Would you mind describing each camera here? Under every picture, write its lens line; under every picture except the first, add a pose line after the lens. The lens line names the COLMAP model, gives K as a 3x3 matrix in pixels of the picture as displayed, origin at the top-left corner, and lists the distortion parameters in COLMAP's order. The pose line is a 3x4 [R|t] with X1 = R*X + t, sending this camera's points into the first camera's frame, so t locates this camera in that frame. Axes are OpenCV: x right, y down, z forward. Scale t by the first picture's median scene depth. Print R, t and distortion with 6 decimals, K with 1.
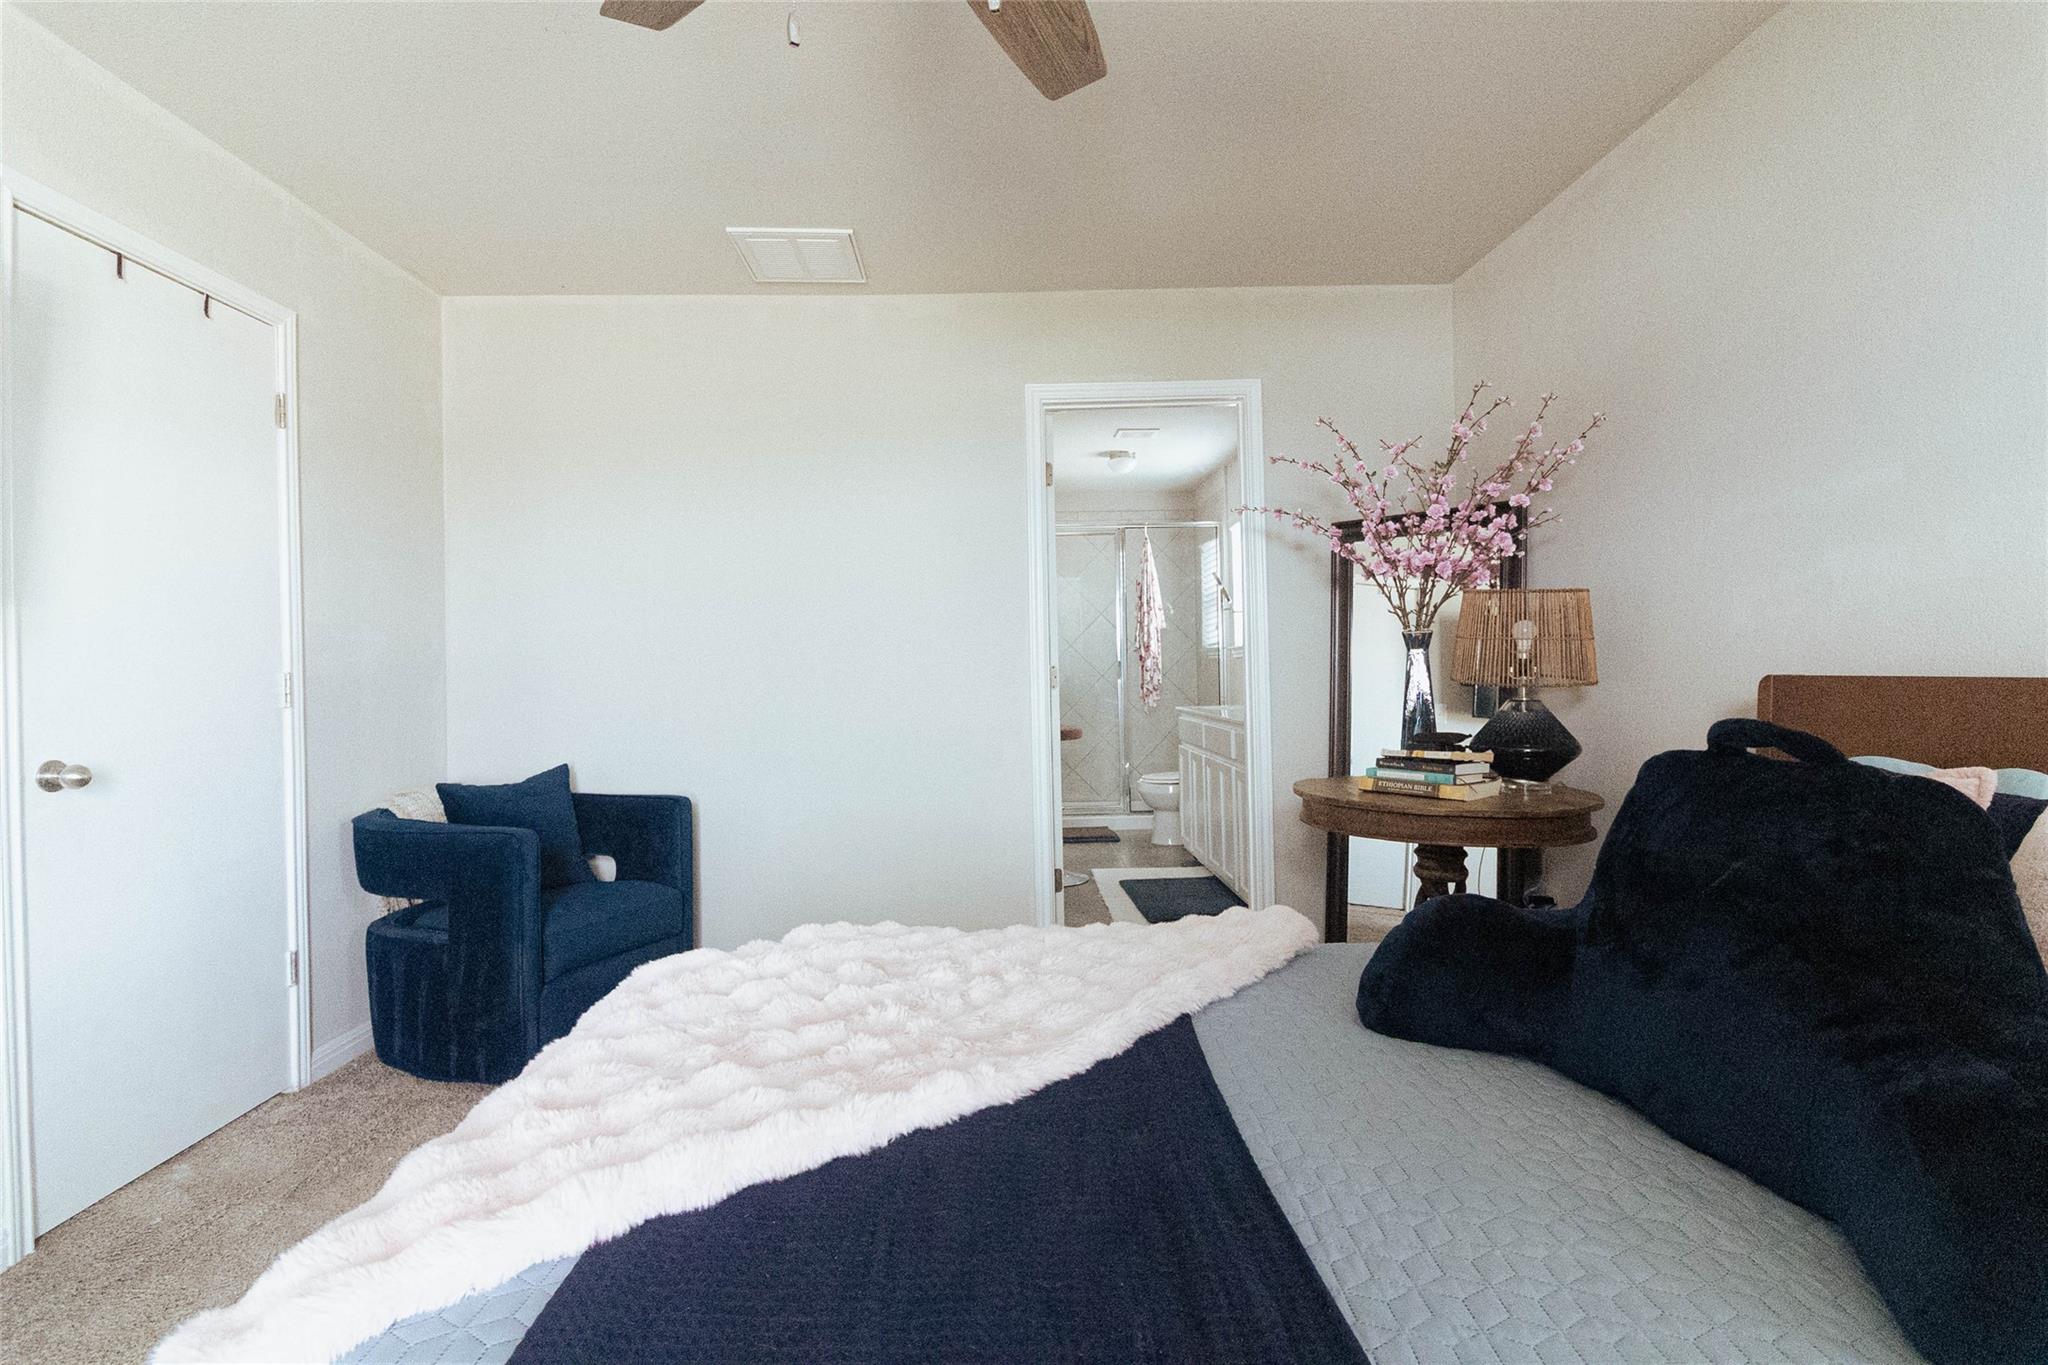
lens RADIAL K [[1026.7, 0, 1018.6], [0, 1026.7, 676.4], [0, 0, 1]] dist [0.000435, 0.000004]
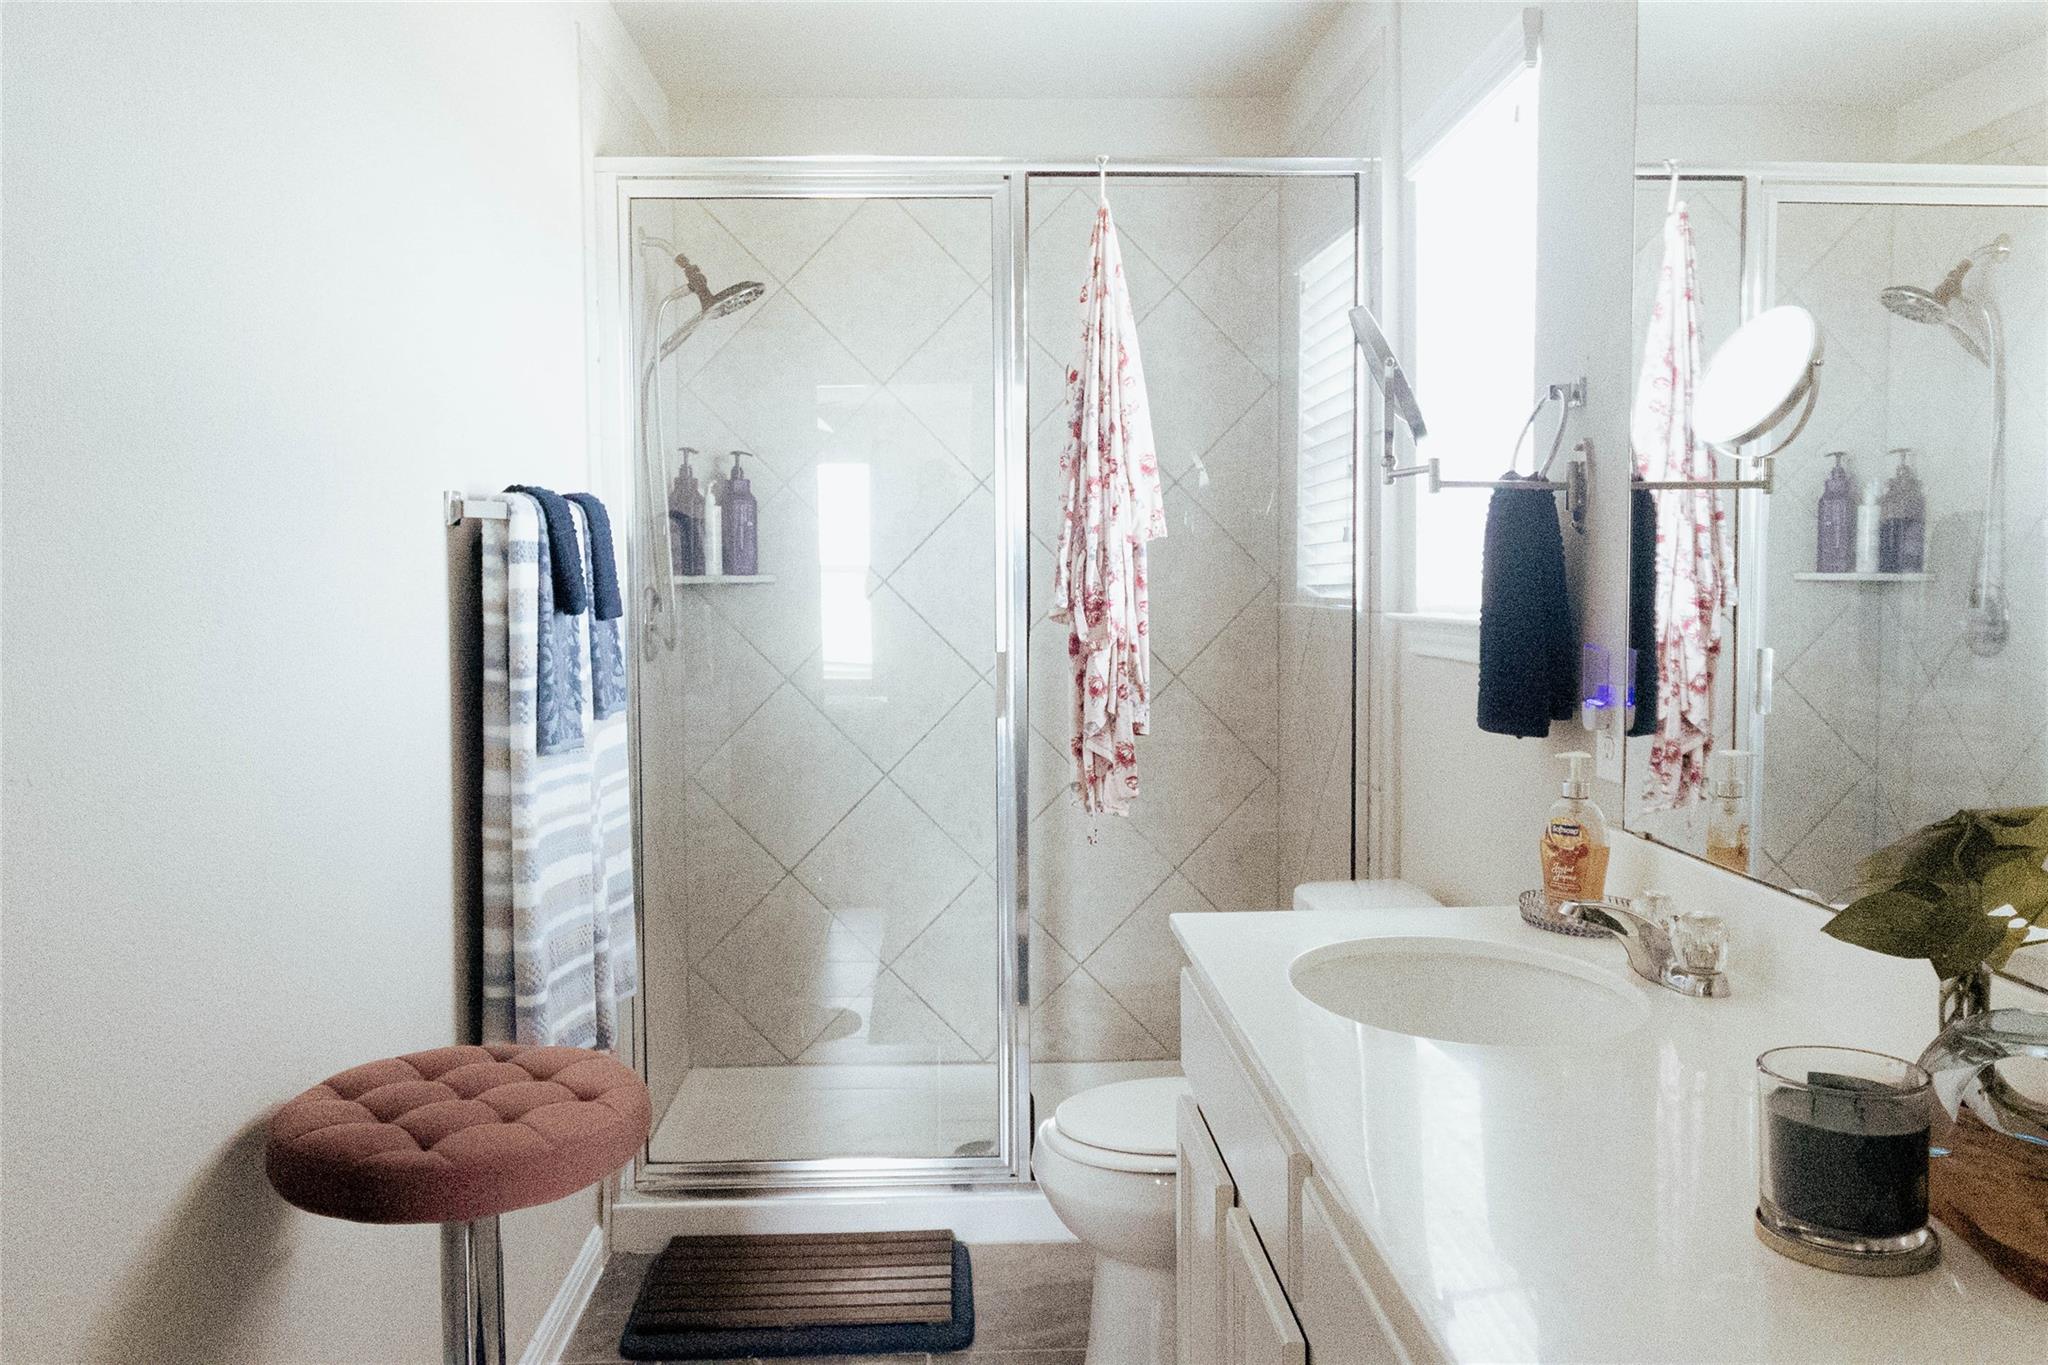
lens RADIAL K [[1641.0, 0, 1027.6], [0, 1641.0, 681.9], [0, 0, 1]] dist [-0.005068, 0.000895]
pose [[0.999866, 0.009338, 0.013441, 0.099987], [-0.010071, 0.998403, 0.055584, -0.032436], [-0.012901, -0.055712, 0.998364, 0.554309]]
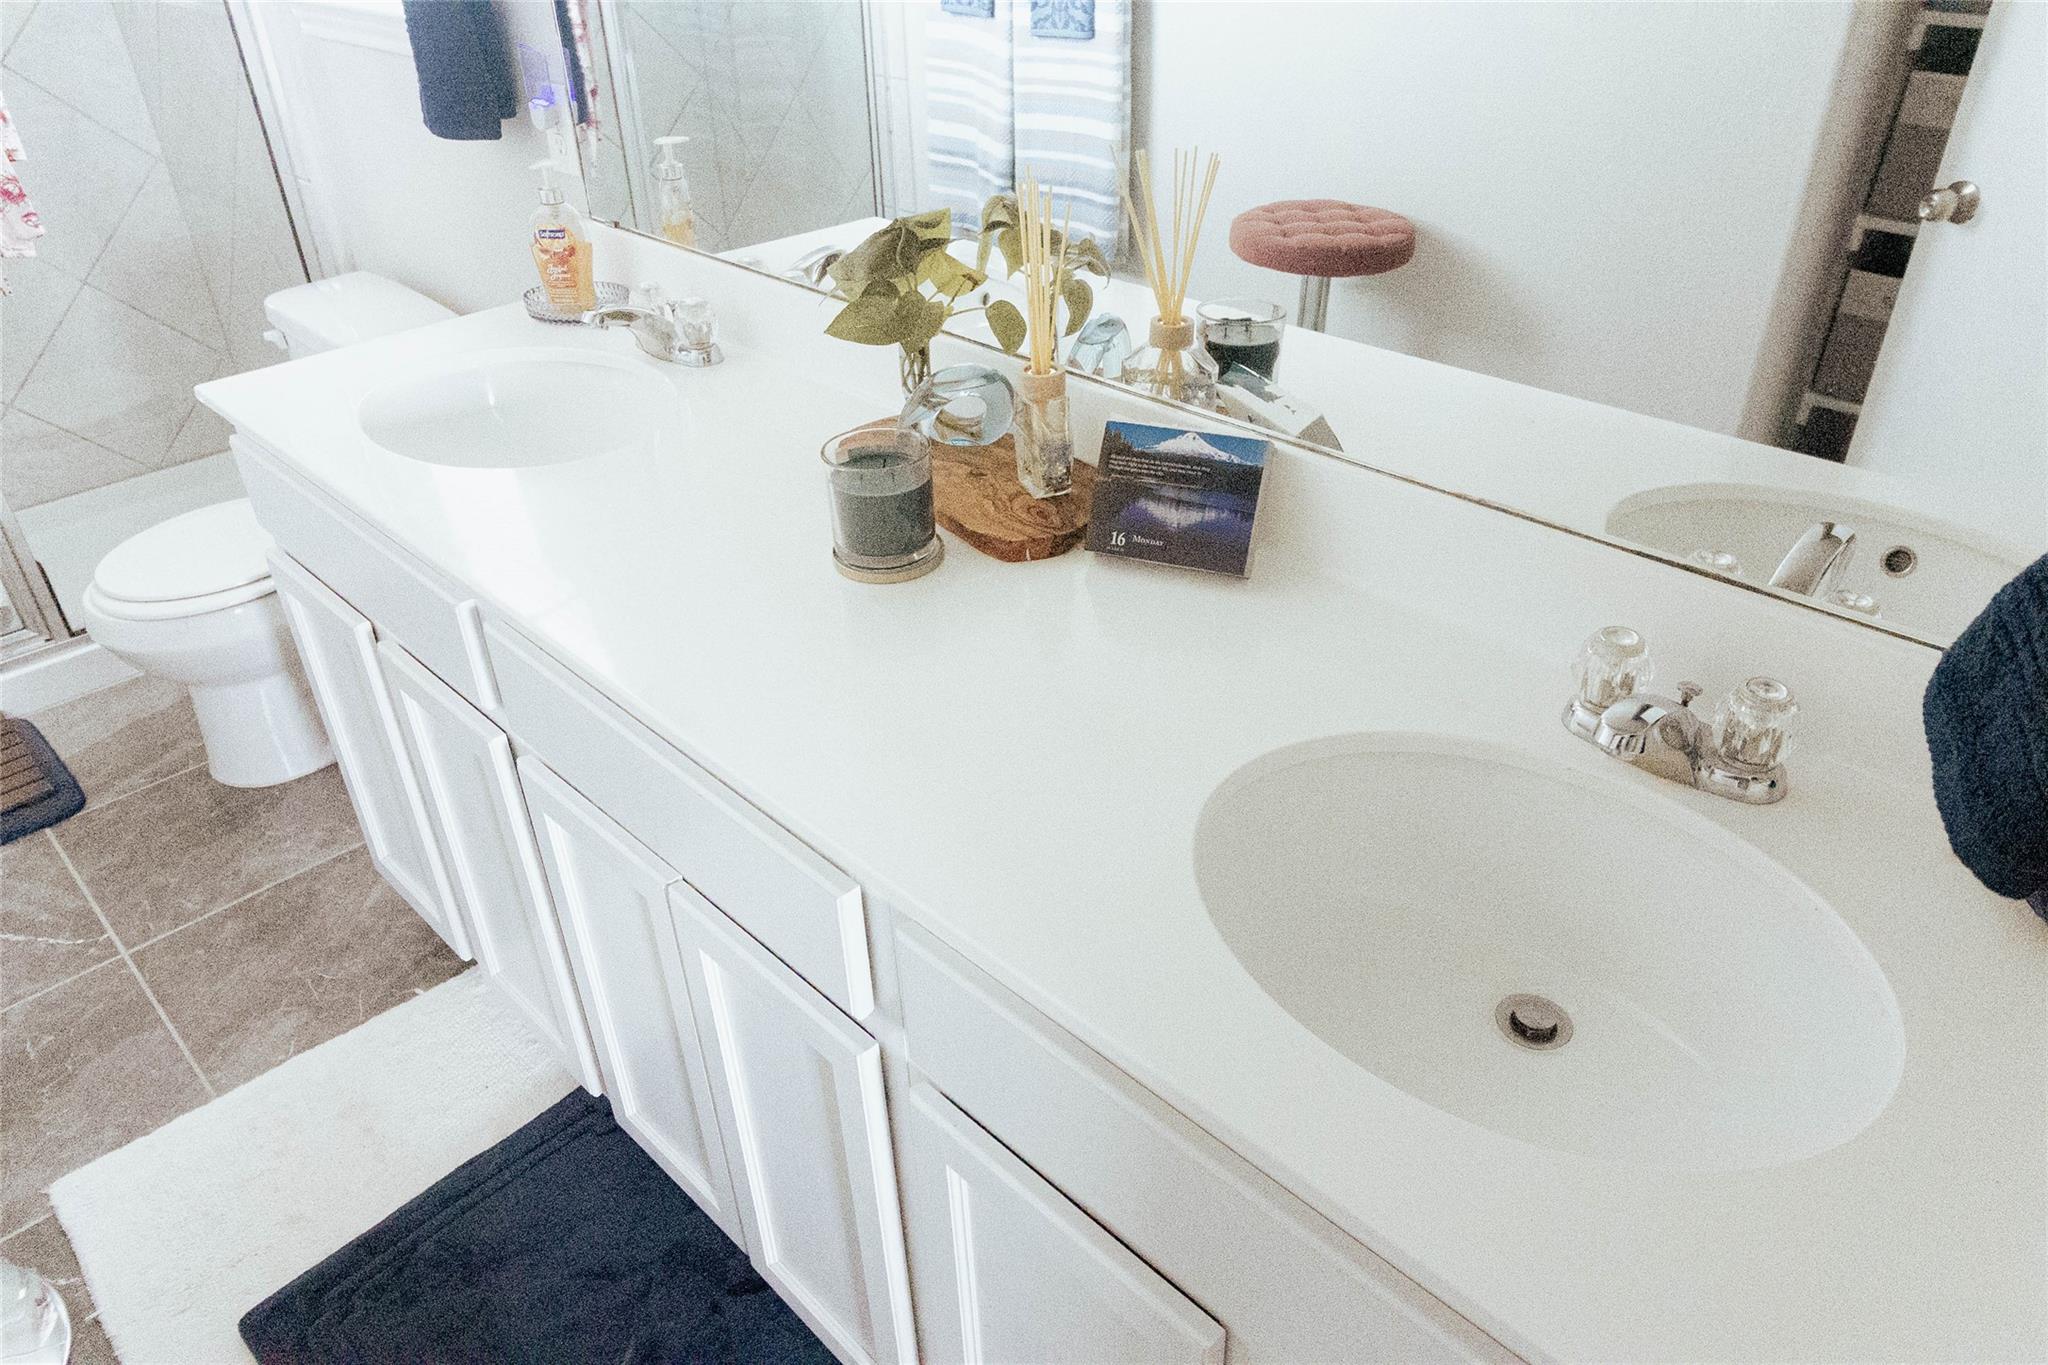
lens RADIAL K [[1391.7, 0, 1026.3], [0, 1391.7, 685.3], [0, 0, 1]] dist [0.032766, -0.000727]
pose [[0.730034, -0.370444, 0.574302, 0.075083], [0.014941, 0.848796, 0.528509, -0.059477], [-0.683248, -0.377249, 0.625185, 0.563148]]
